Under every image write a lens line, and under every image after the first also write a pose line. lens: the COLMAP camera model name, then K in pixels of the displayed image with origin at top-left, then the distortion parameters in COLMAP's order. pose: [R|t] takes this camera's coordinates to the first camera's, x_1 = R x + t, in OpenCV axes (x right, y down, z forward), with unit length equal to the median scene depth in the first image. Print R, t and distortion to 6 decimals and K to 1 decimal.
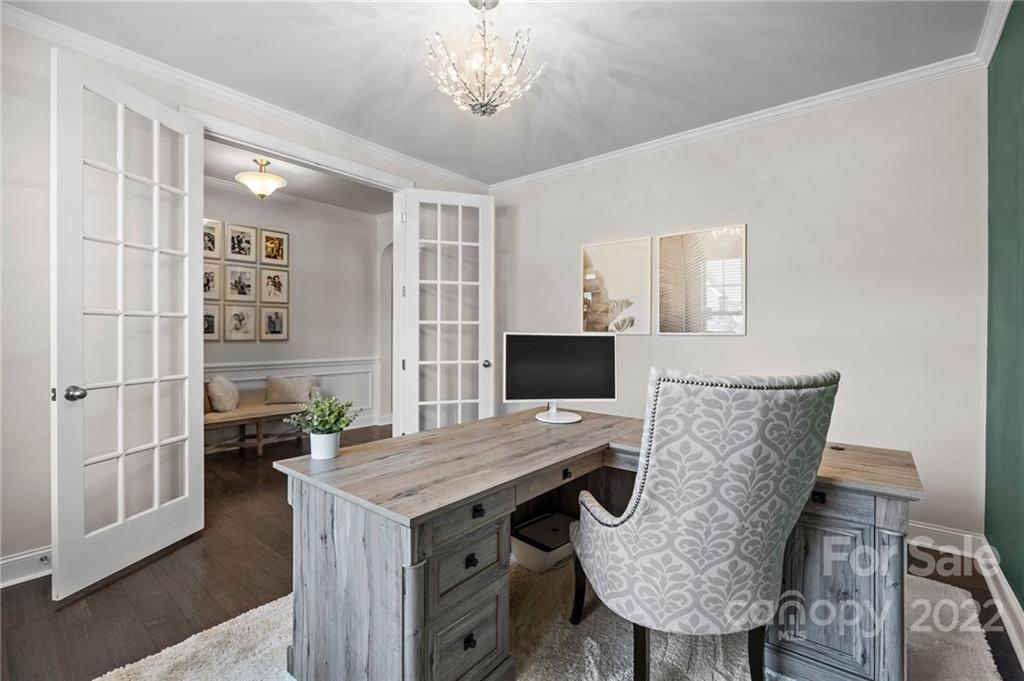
lens RADIAL K [[464.8, 0, 512.8], [0, 464.8, 336.6], [0, 0, 1]] dist [0.002510, 0.000435]
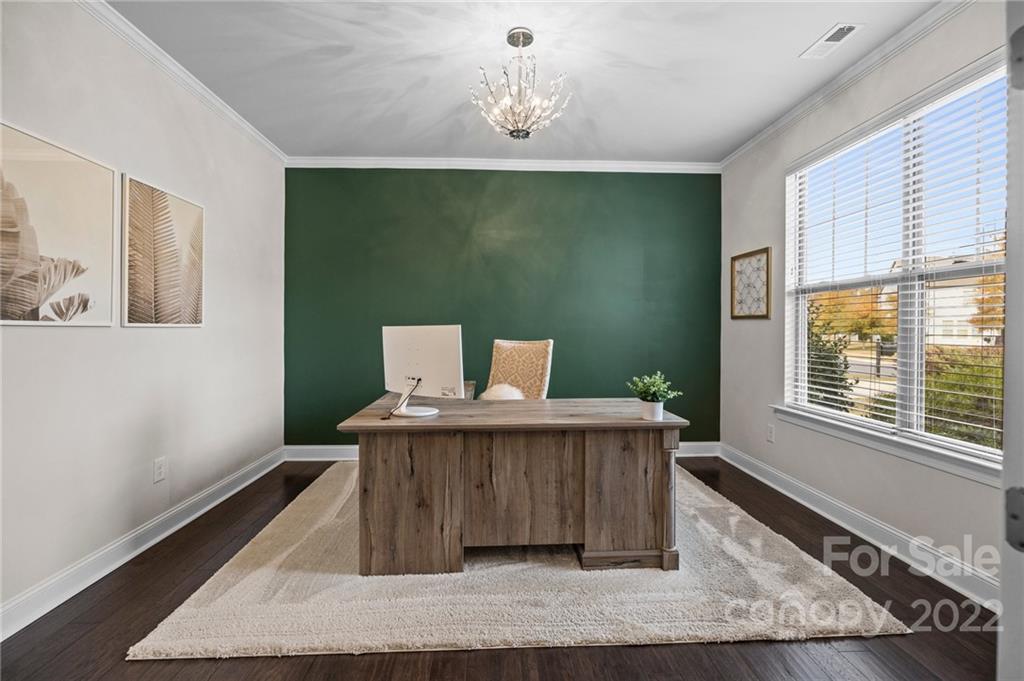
lens RADIAL K [[464.8, 0, 513.0], [0, 464.8, 332.5], [0, 0, 1]] dist [0.002510, 0.000435]
pose [[-0.665978, -0.011634, 0.745881, -0.510285], [0.000589, 0.999870, 0.016121, -0.005139], [-0.745971, 0.011175, -0.665884, 0.988995]]
